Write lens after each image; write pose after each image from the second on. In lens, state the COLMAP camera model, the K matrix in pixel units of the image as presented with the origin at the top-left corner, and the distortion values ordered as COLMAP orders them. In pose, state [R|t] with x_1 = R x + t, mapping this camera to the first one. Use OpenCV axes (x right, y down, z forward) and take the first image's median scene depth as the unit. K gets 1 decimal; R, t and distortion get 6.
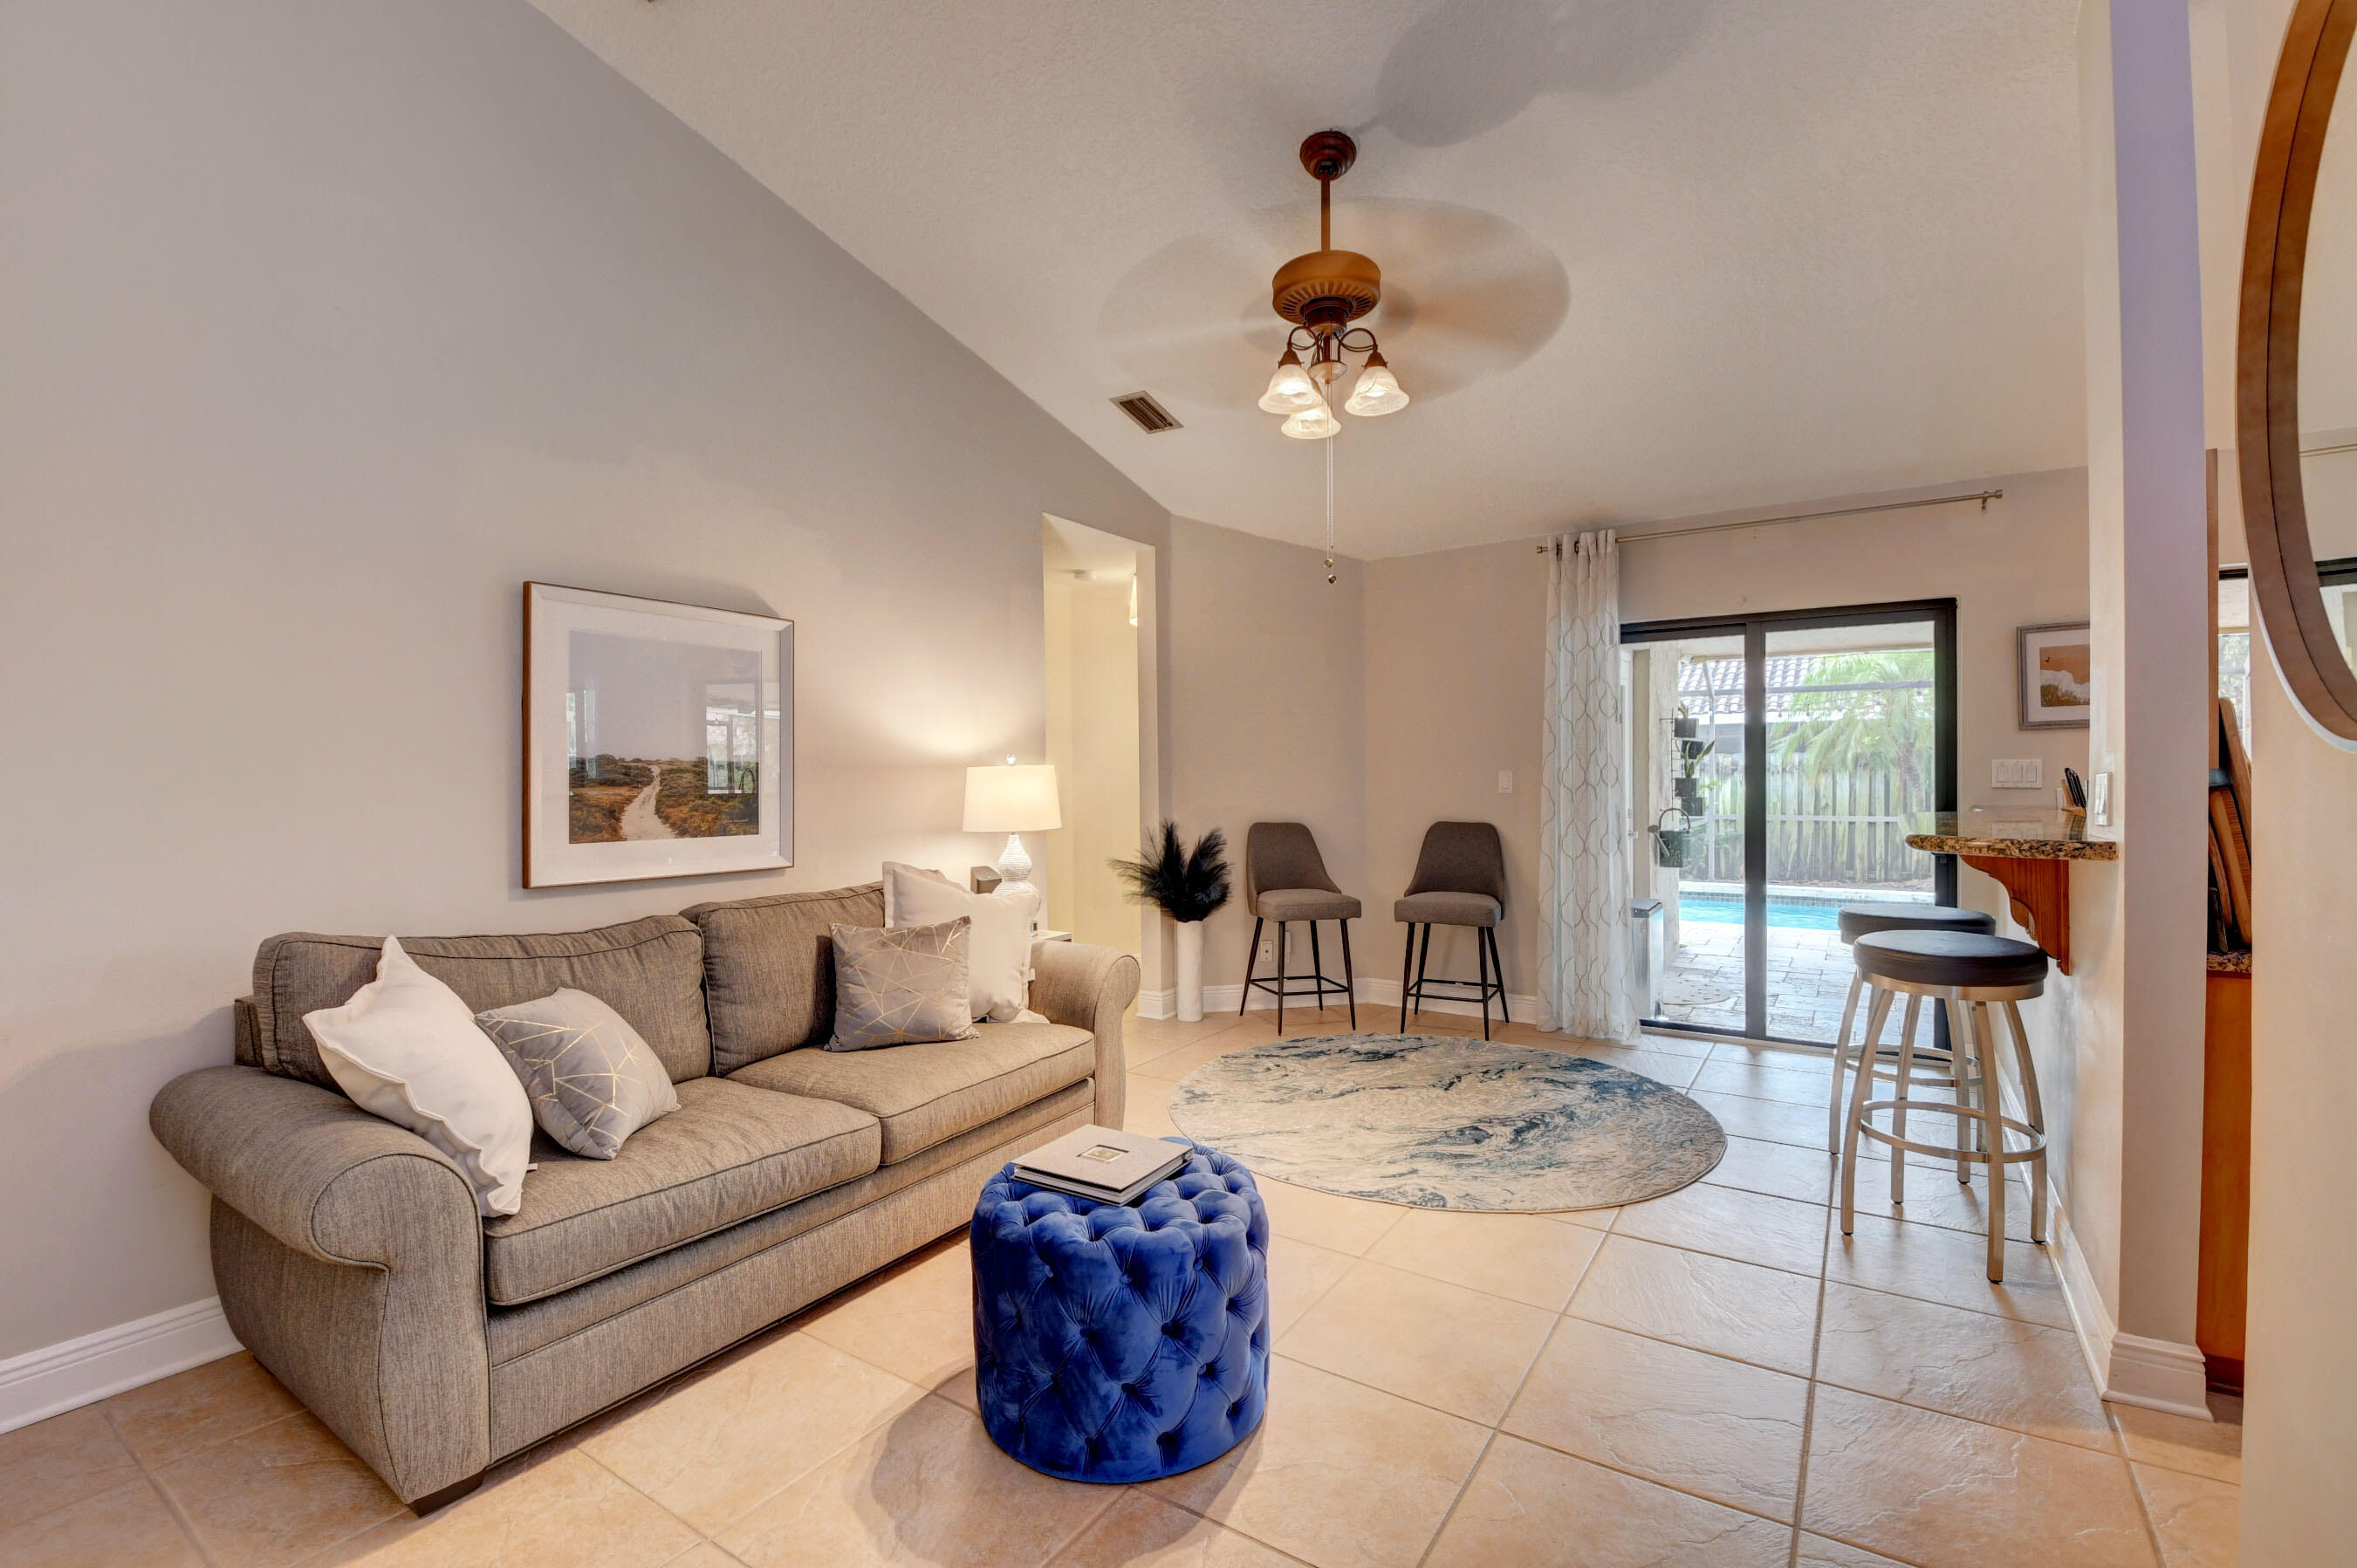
lens RADIAL K [[1054.6, 0, 1181.7], [0, 1054.6, 777.3], [0, 0, 1]] dist [0.022933, -0.029665]
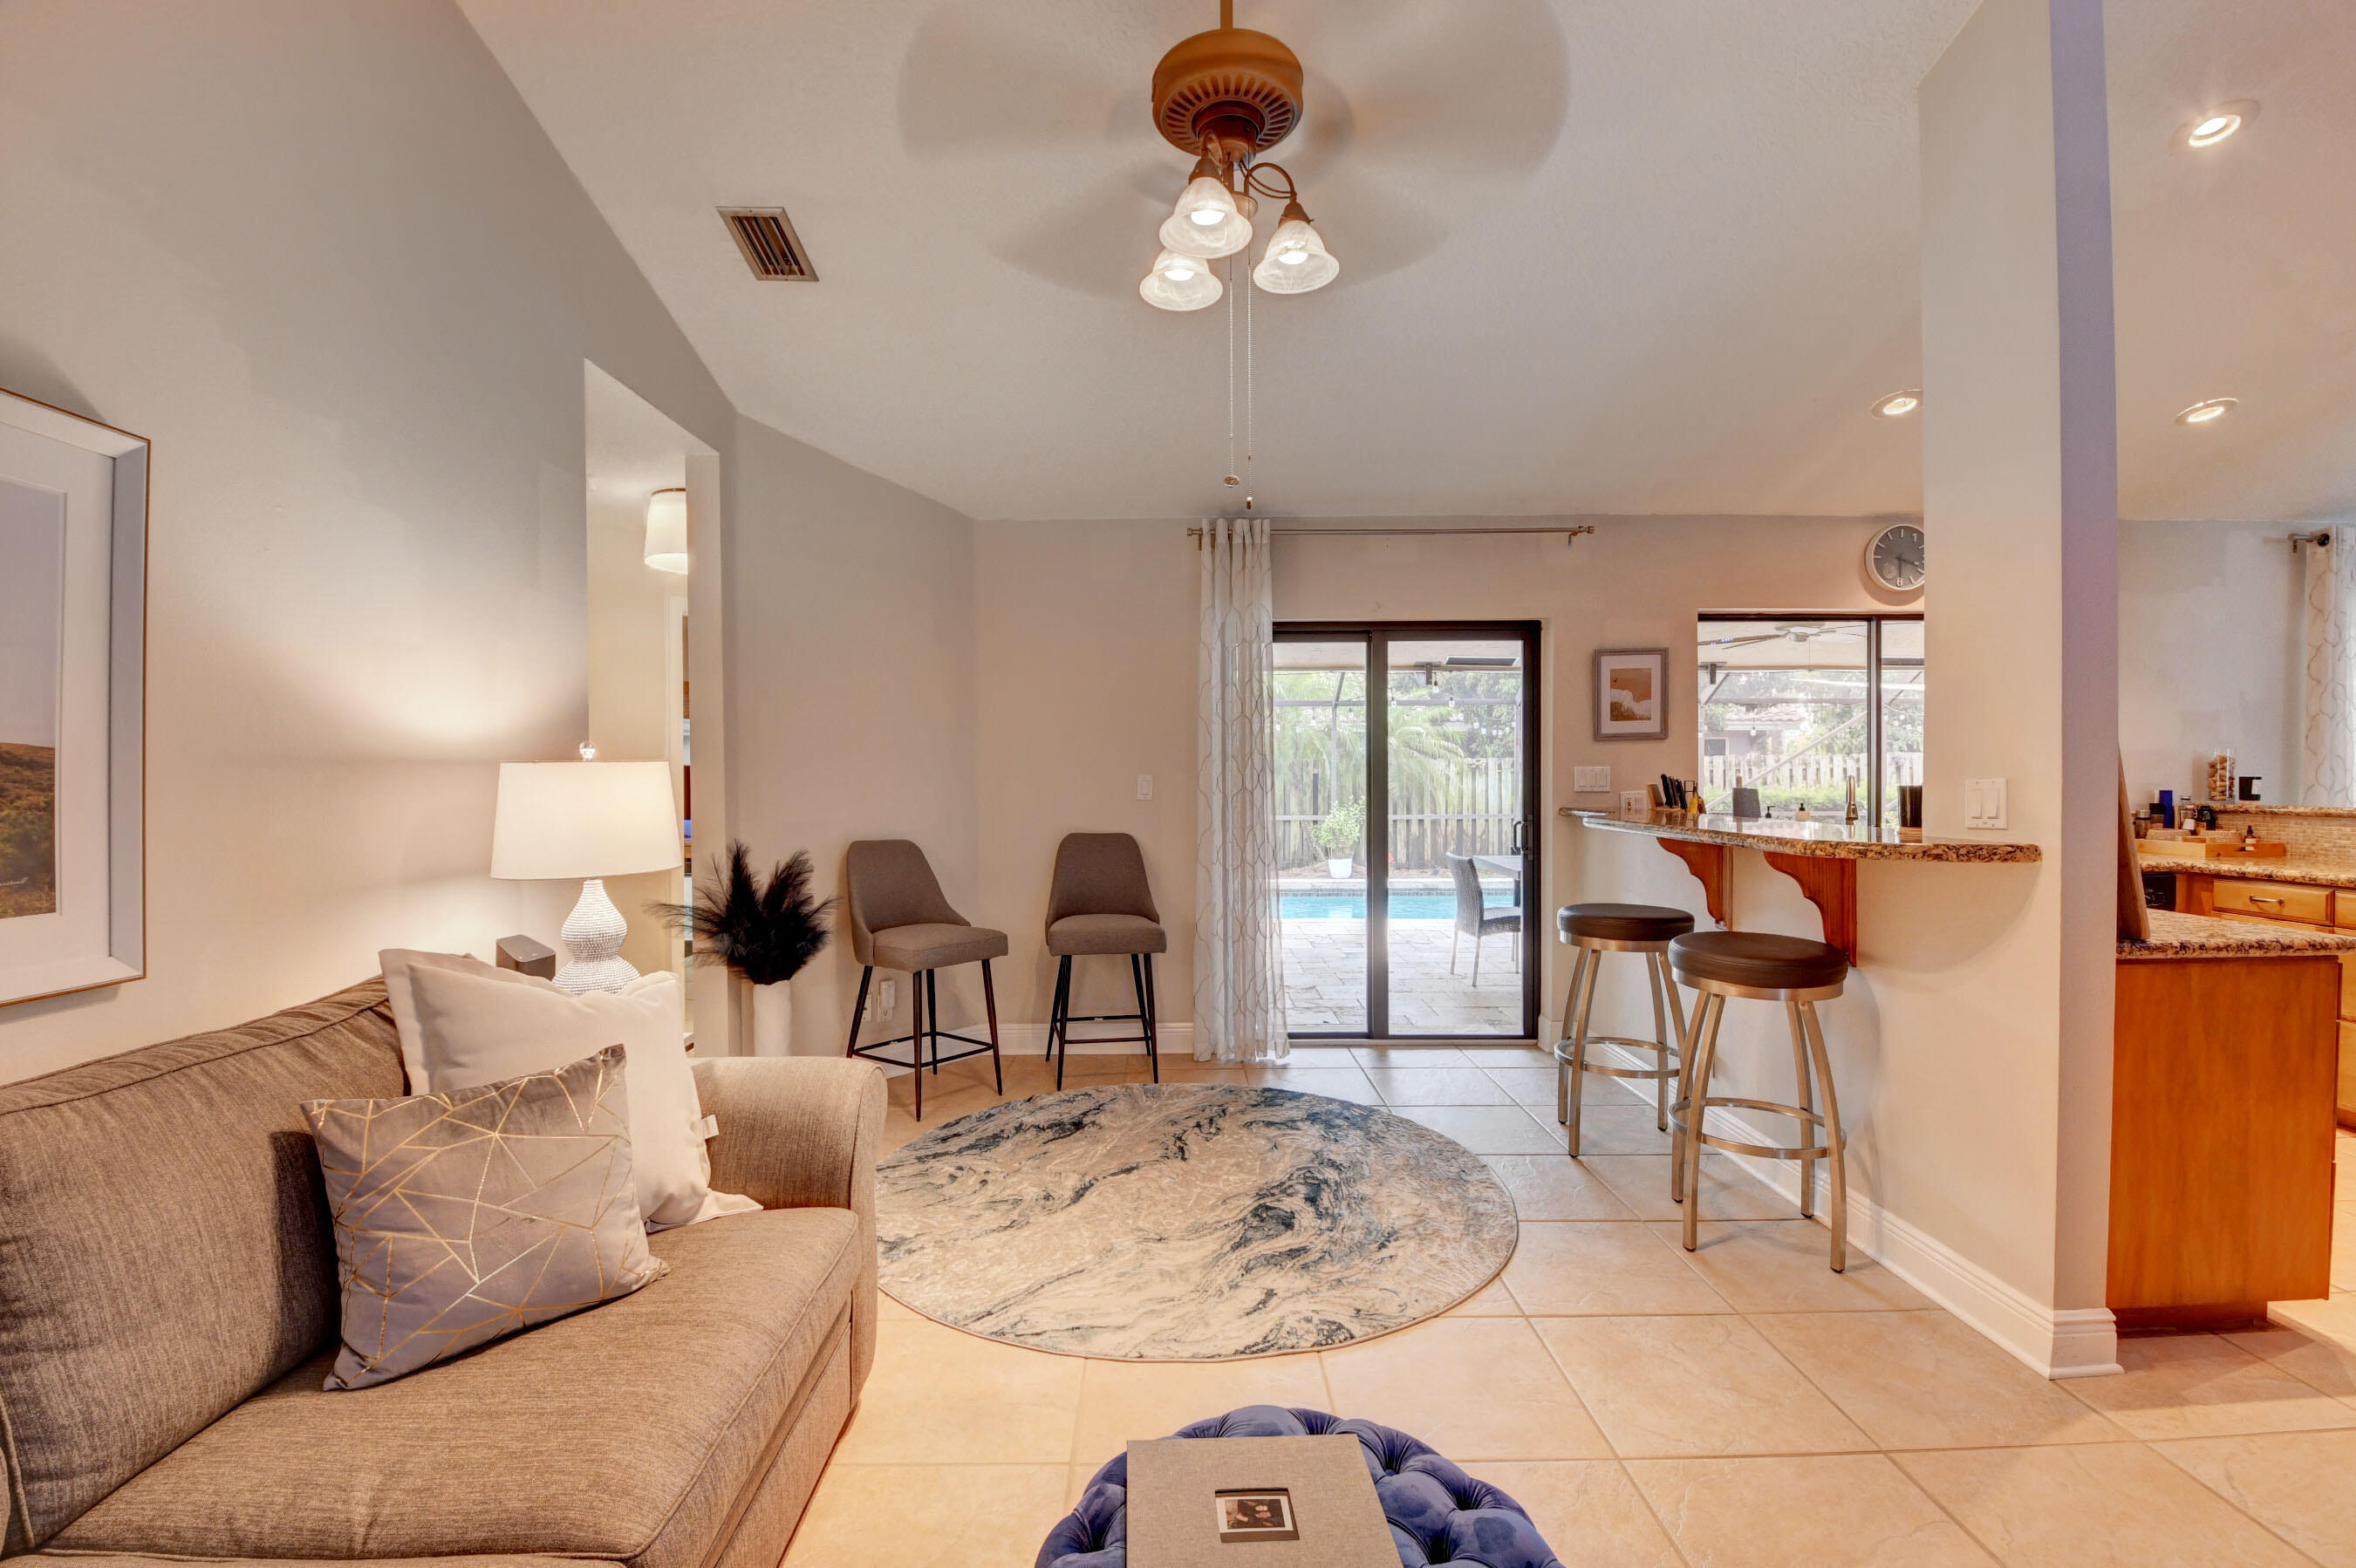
lens RADIAL K [[1043.3, 0, 1184.5], [0, 1043.3, 783.2], [0, 0, 1]] dist [-0.000687, -0.015167]
pose [[0.827497, -0.000577, 0.561470, -0.219156], [0.000067, 1.000000, 0.000930, 0.000067], [-0.561471, -0.000732, 0.827496, 0.343312]]
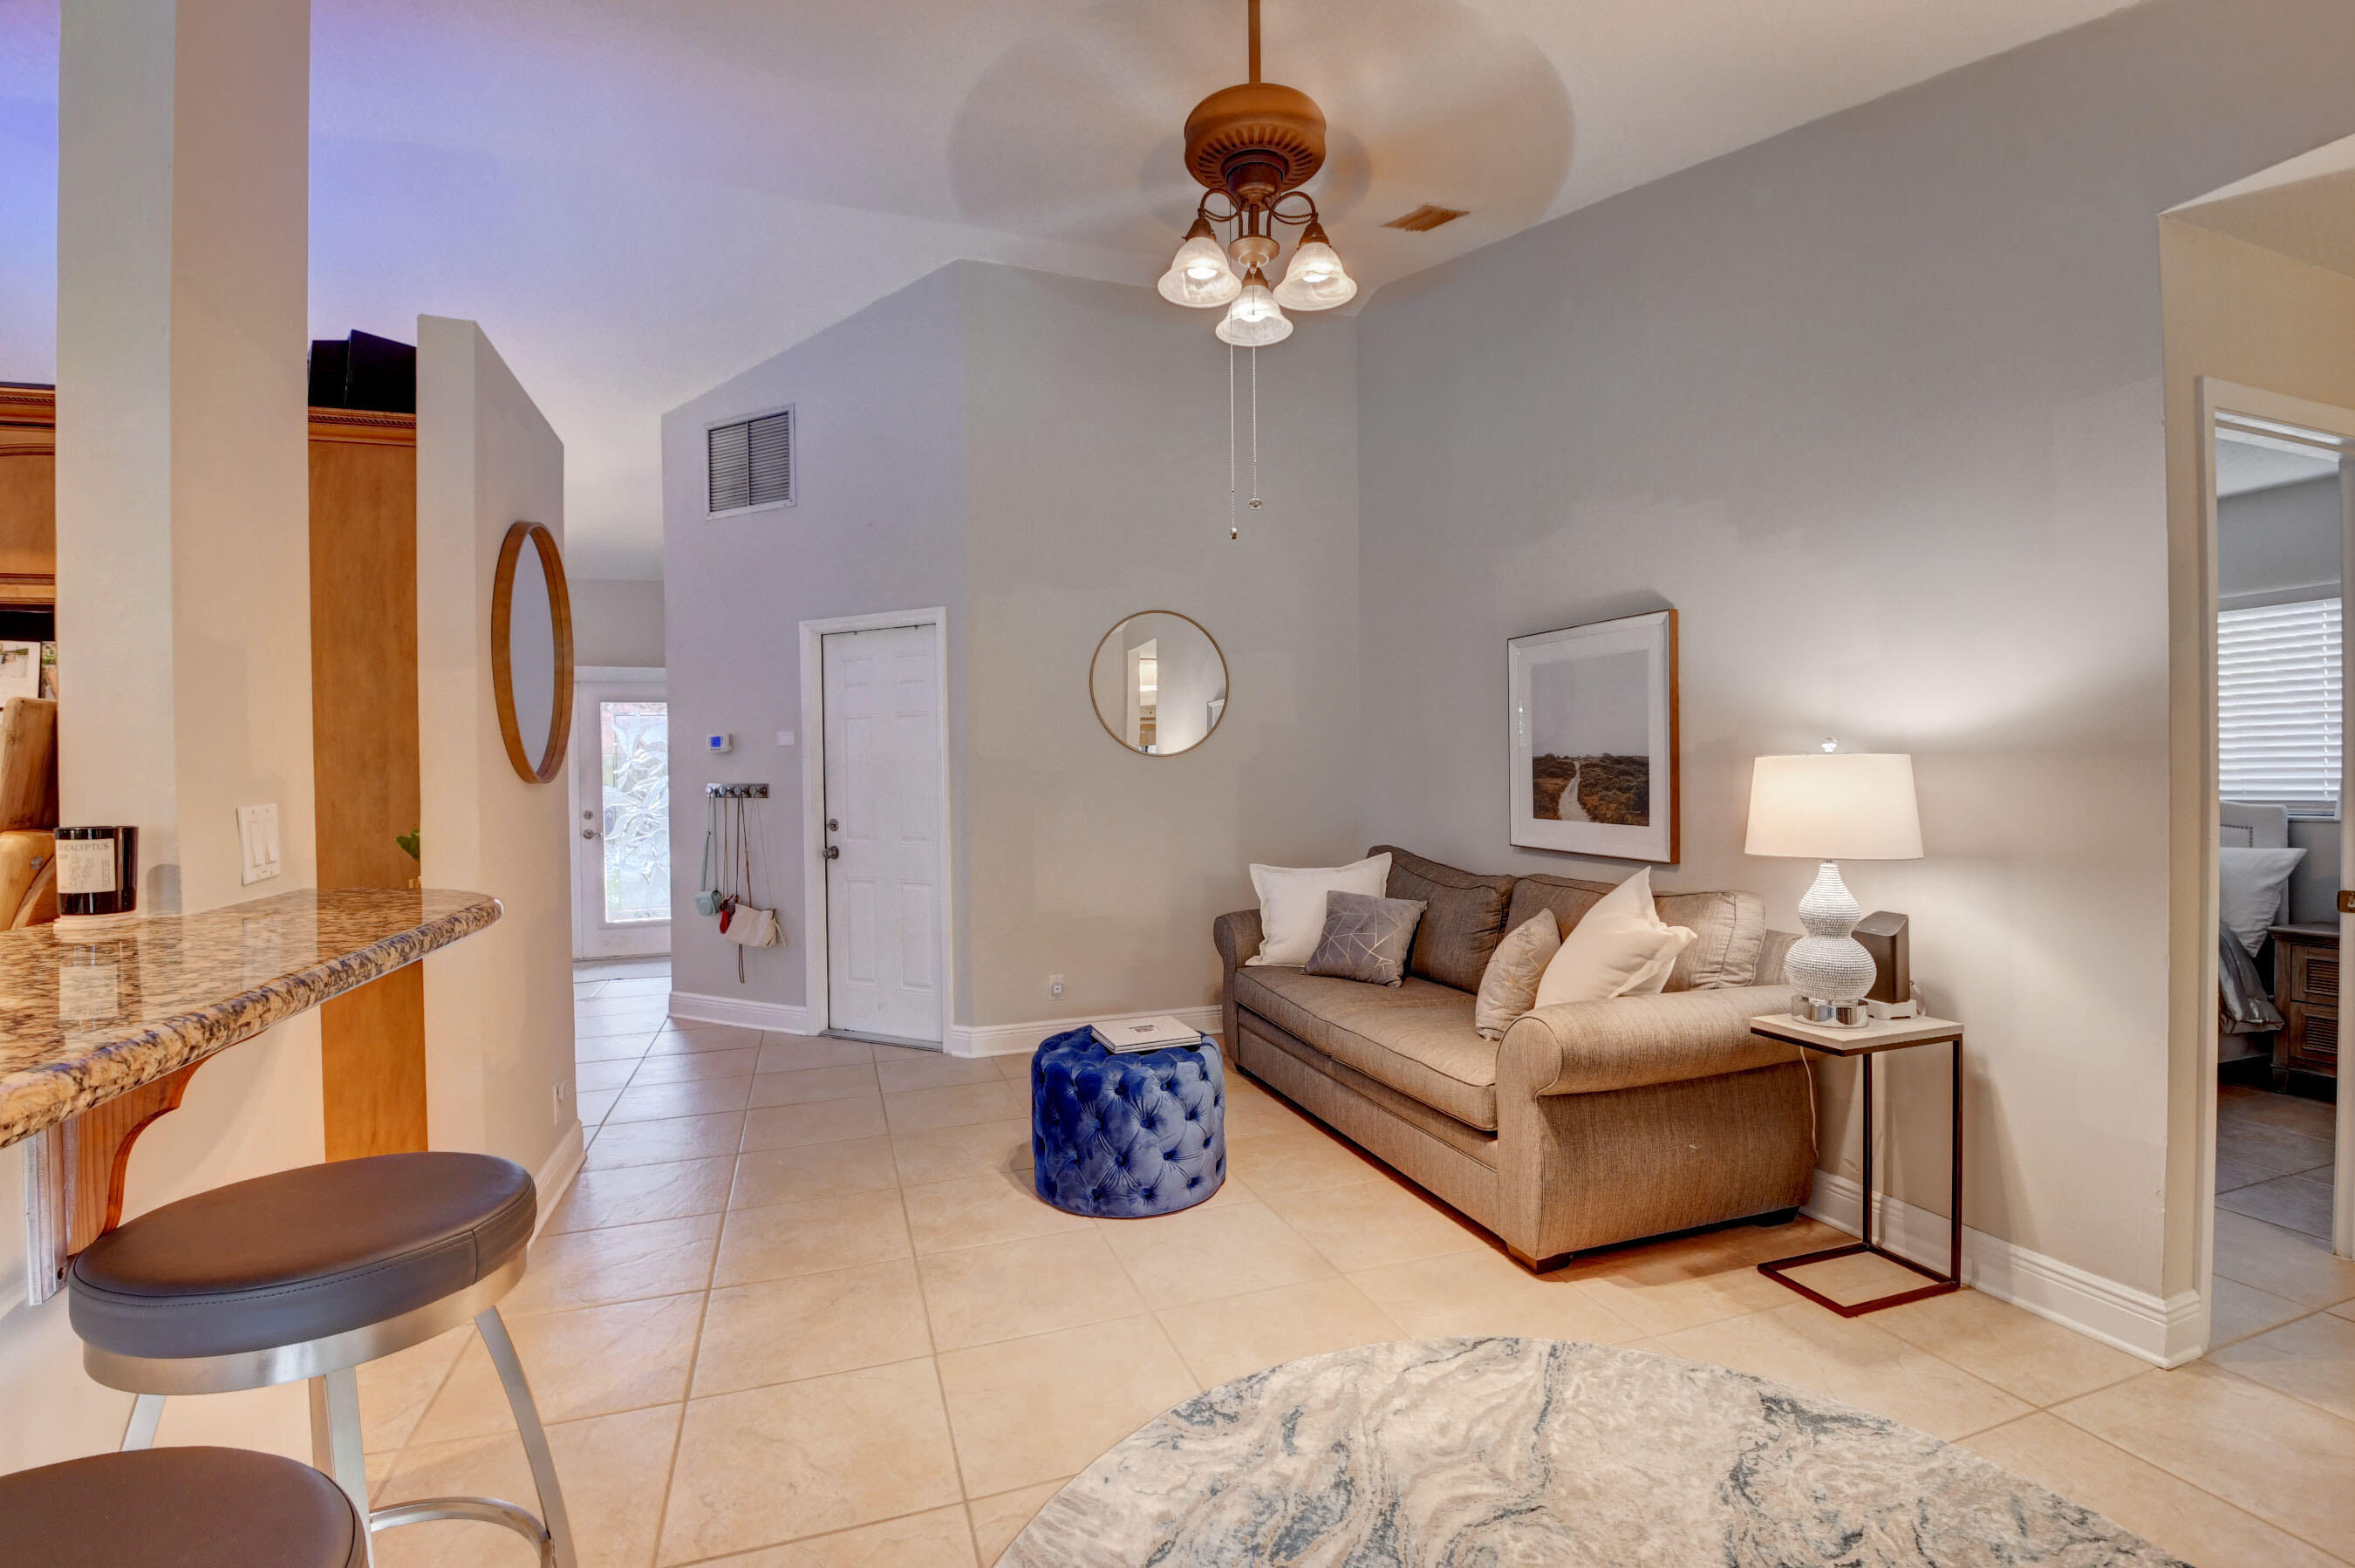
lens RADIAL K [[1042.9, 0, 1184.0], [0, 1042.9, 783.2], [0, 0, 1]] dist [-0.000687, -0.015167]
pose [[-0.609136, 0.024285, -0.792693, 0.600256], [0.014083, 0.999705, 0.019805, -0.013071], [0.792940, 0.000900, -0.609299, 1.107850]]
